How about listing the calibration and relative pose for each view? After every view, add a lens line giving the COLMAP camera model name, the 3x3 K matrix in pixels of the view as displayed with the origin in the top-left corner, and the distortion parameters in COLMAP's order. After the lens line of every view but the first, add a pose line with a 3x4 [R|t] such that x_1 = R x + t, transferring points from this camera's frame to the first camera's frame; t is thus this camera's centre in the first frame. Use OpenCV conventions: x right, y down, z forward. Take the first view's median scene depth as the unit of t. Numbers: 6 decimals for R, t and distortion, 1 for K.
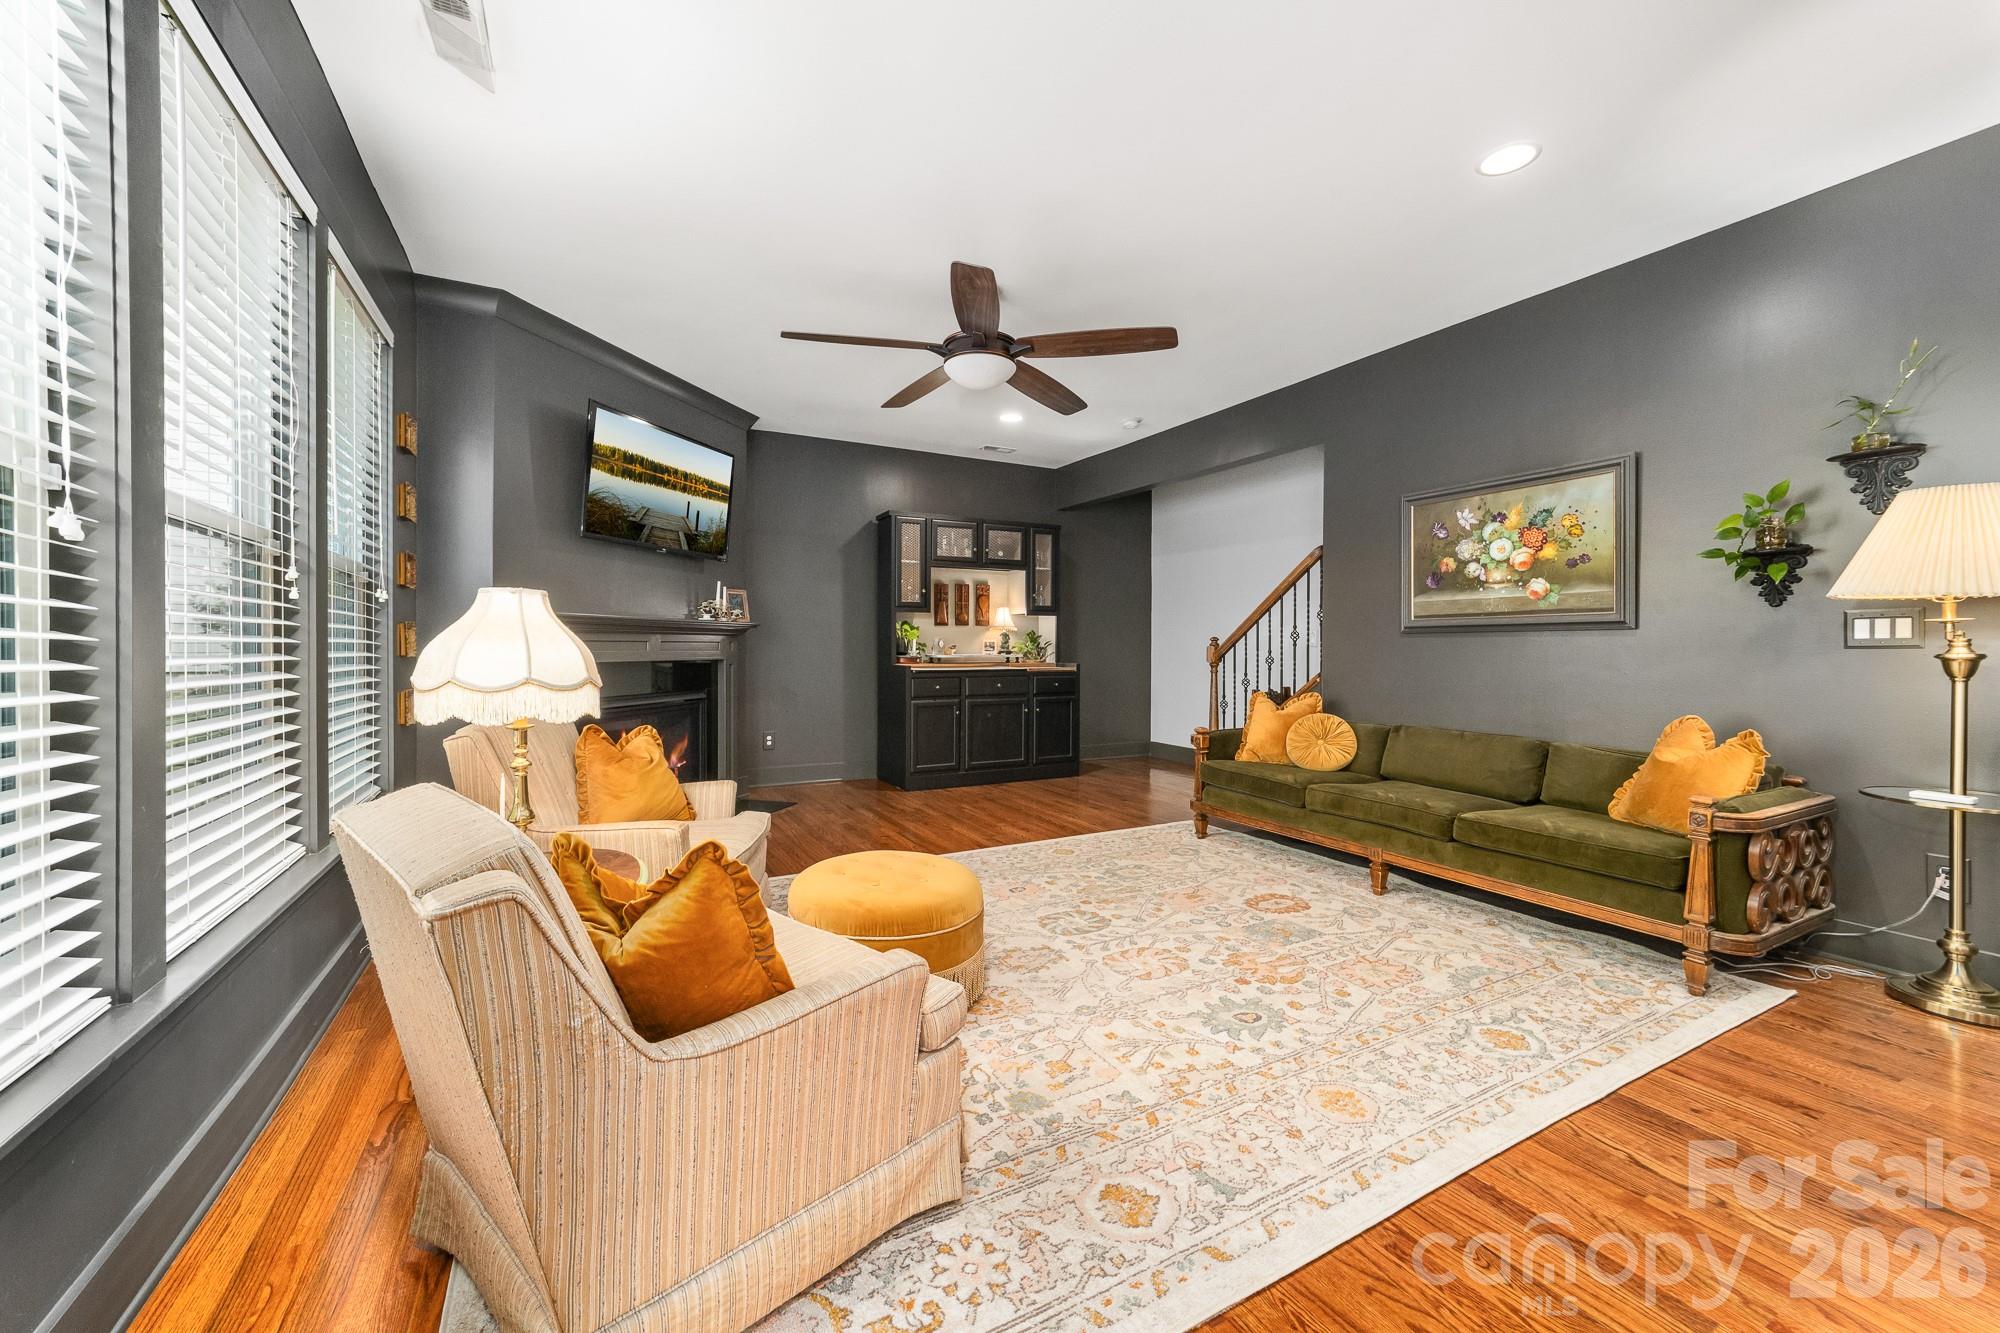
lens RADIAL K [[765.8, 0, 989.3], [0, 765.8, 661.0], [0, 0, 1]] dist [-0.015975, 0.008662]
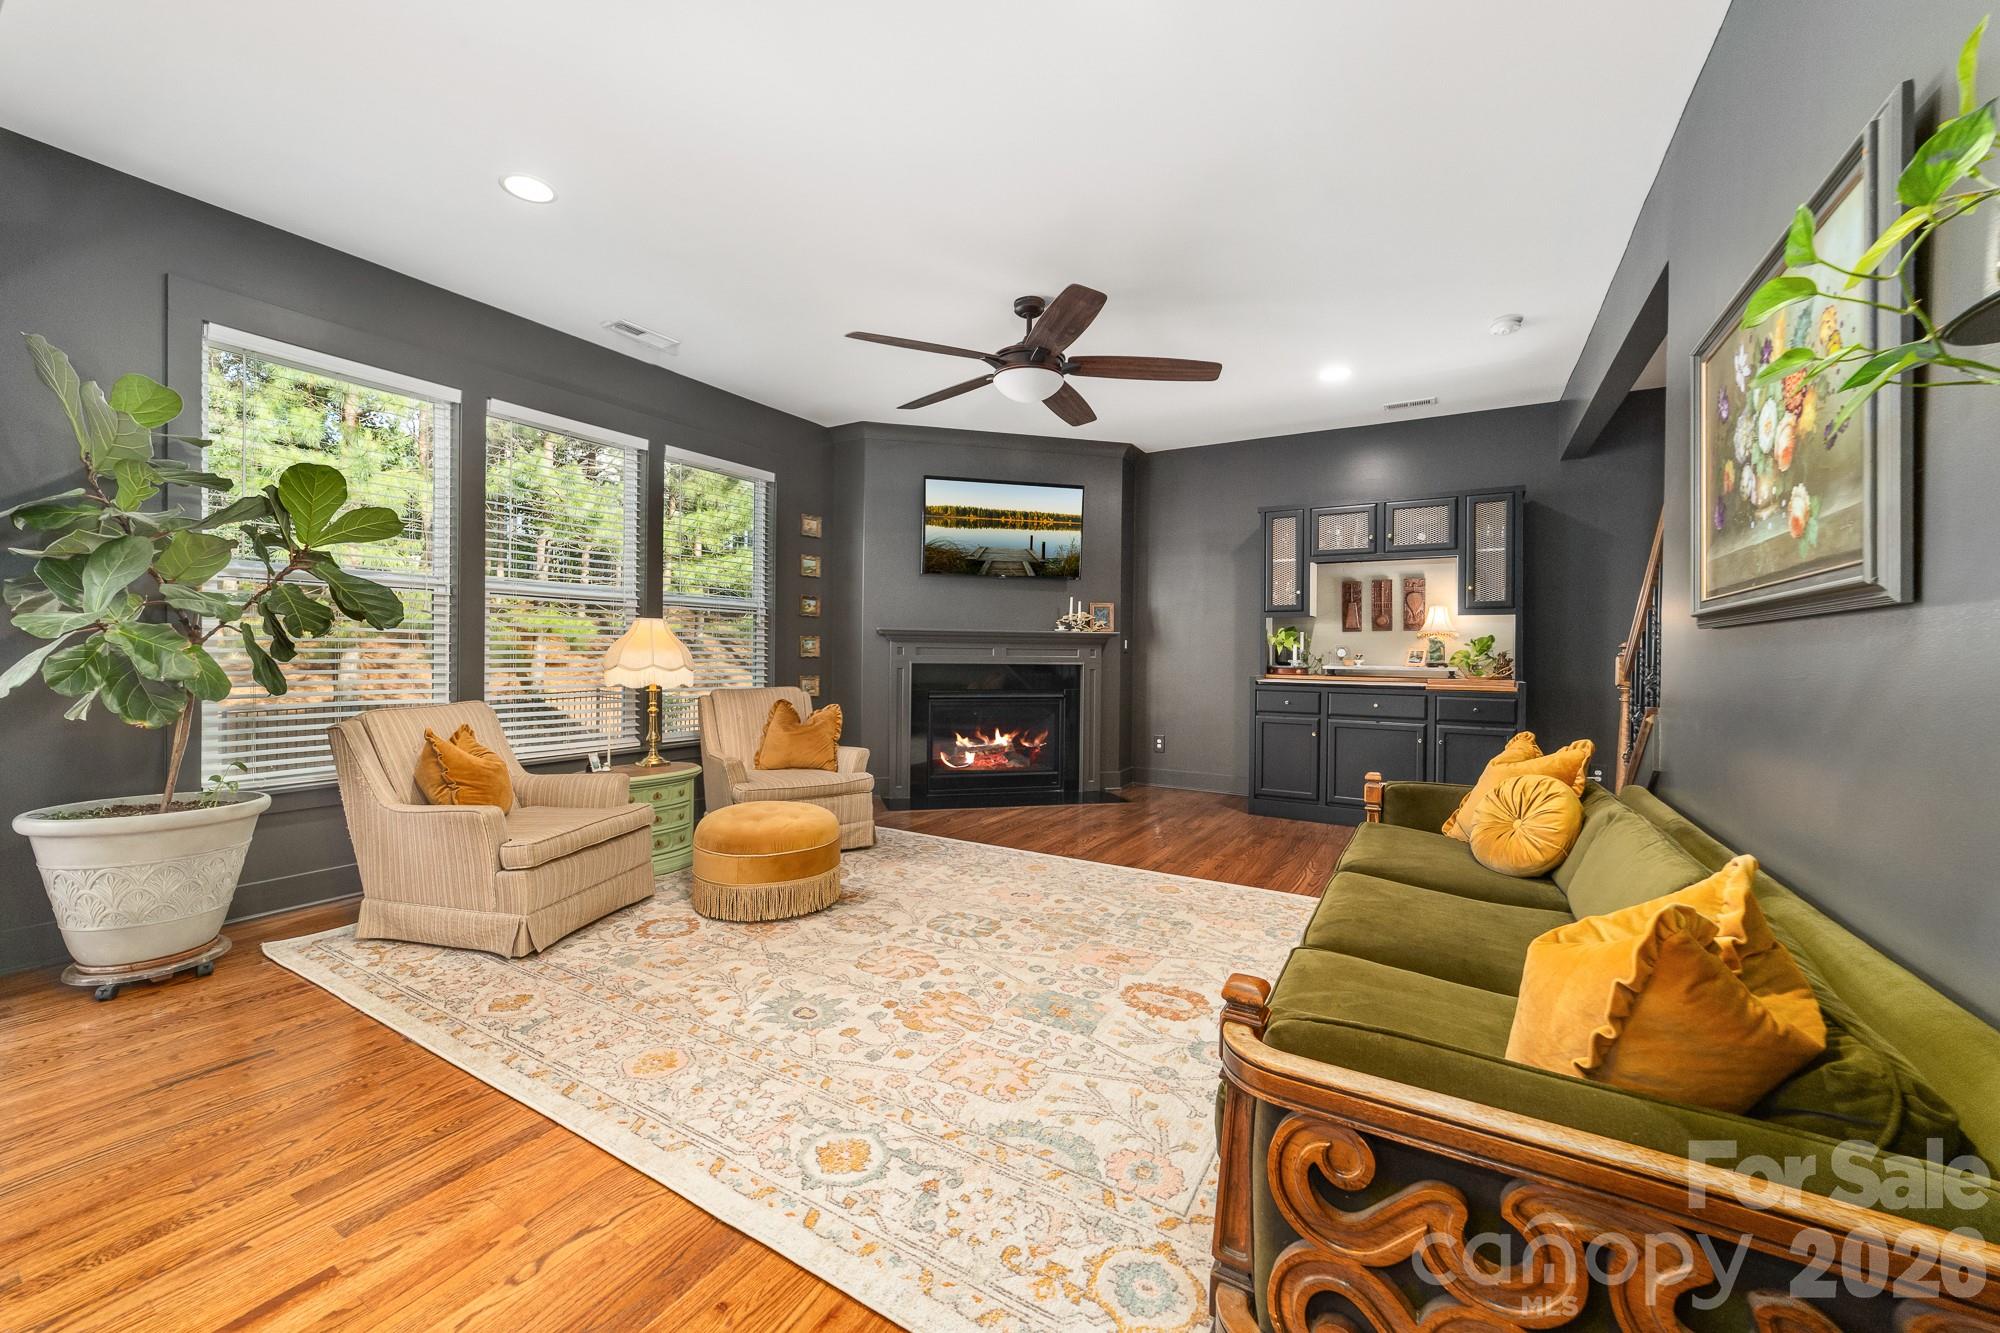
lens RADIAL K [[765.8, 0, 989.3], [0, 765.8, 661.0], [0, 0, 1]] dist [-0.015975, 0.008662]
pose [[0.509216, 0.011213, -0.860566, 1.000308], [-0.024030, 0.999711, -0.001193, -0.006610], [0.860303, 0.021287, 0.509338, 0.509447]]
